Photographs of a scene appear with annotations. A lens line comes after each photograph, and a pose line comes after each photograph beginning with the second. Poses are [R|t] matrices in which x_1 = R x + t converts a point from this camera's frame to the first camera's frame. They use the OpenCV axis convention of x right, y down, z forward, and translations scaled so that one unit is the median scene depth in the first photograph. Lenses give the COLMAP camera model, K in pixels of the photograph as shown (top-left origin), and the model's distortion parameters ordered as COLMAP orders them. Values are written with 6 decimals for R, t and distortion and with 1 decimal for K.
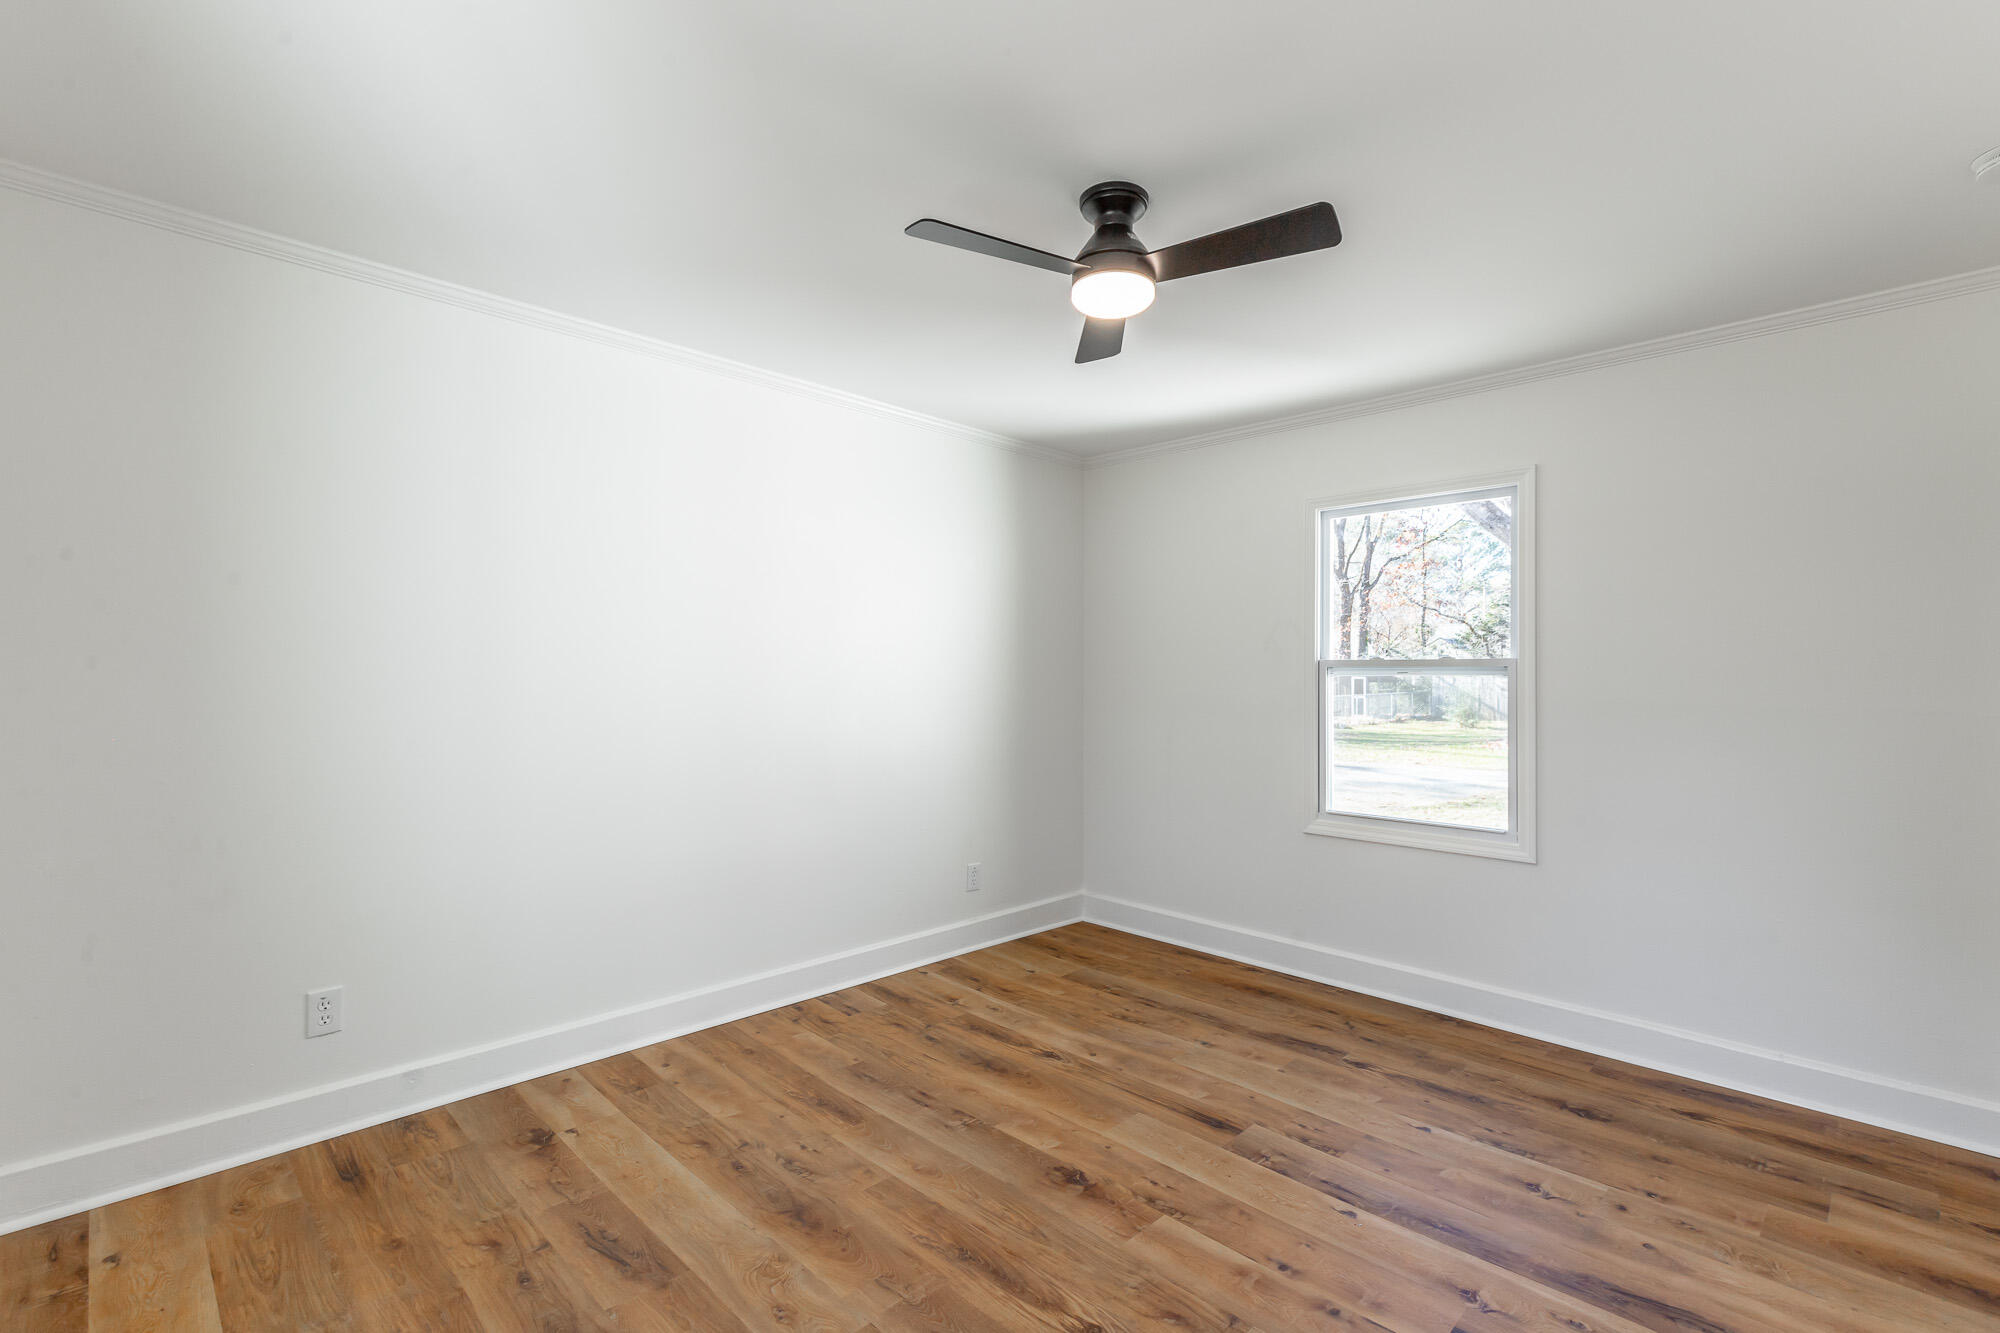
lens RADIAL K [[908.8, 0, 1012.4], [0, 908.8, 659.4], [0, 0, 1]] dist [0.012173, -0.002634]
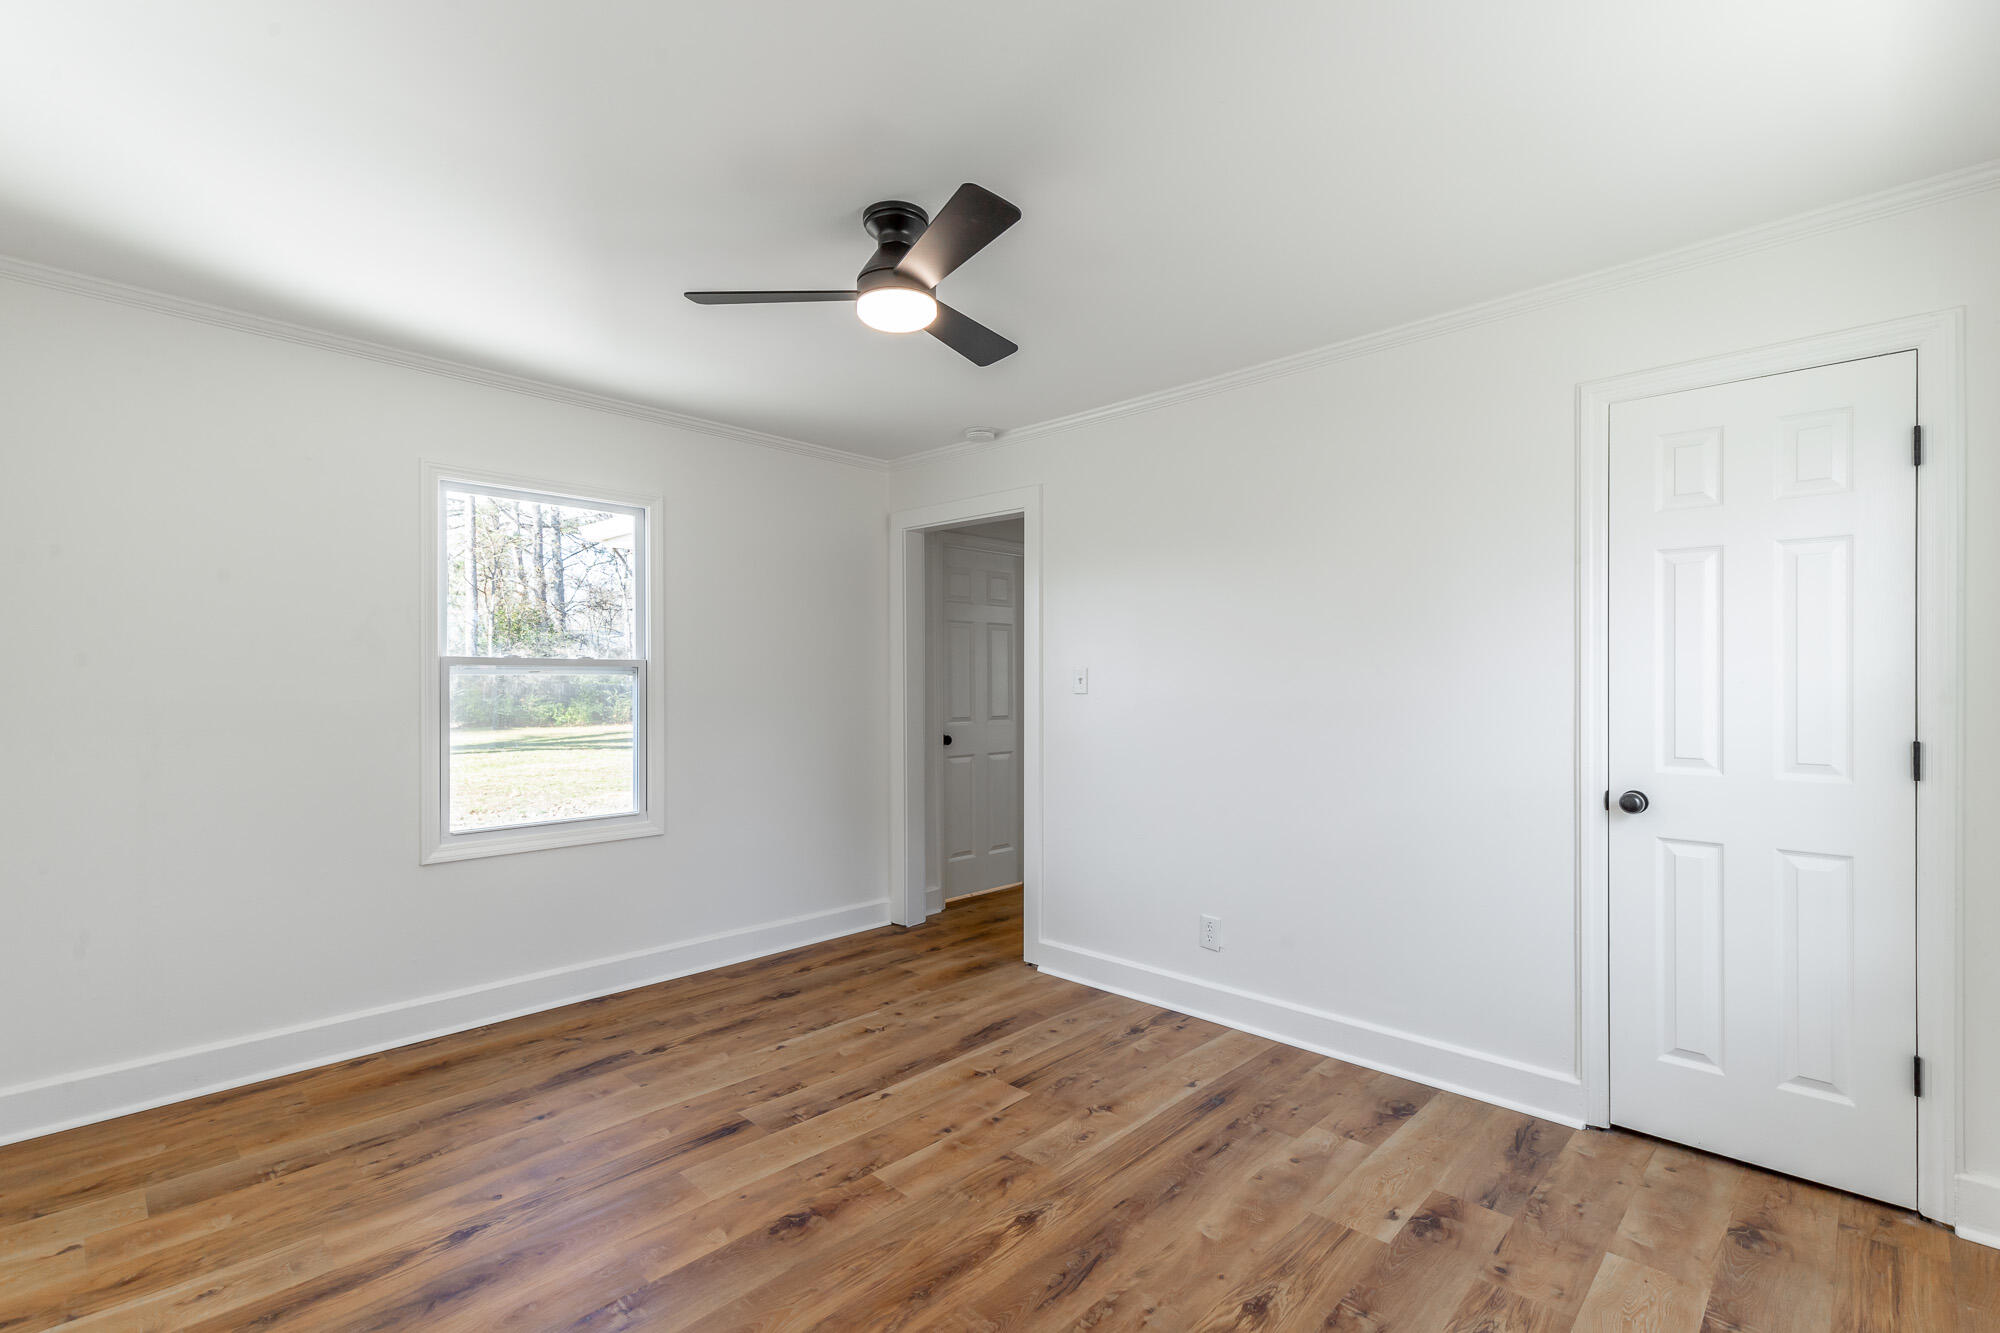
lens RADIAL K [[908.8, 0, 1005.8], [0, 908.8, 667.6], [0, 0, 1]] dist [0.012173, -0.002634]
pose [[-0.019708, 0.008383, 0.999771, -0.696979], [-0.018761, 0.999786, -0.008753, 0.012264], [-0.999630, -0.018929, -0.019546, 0.661846]]
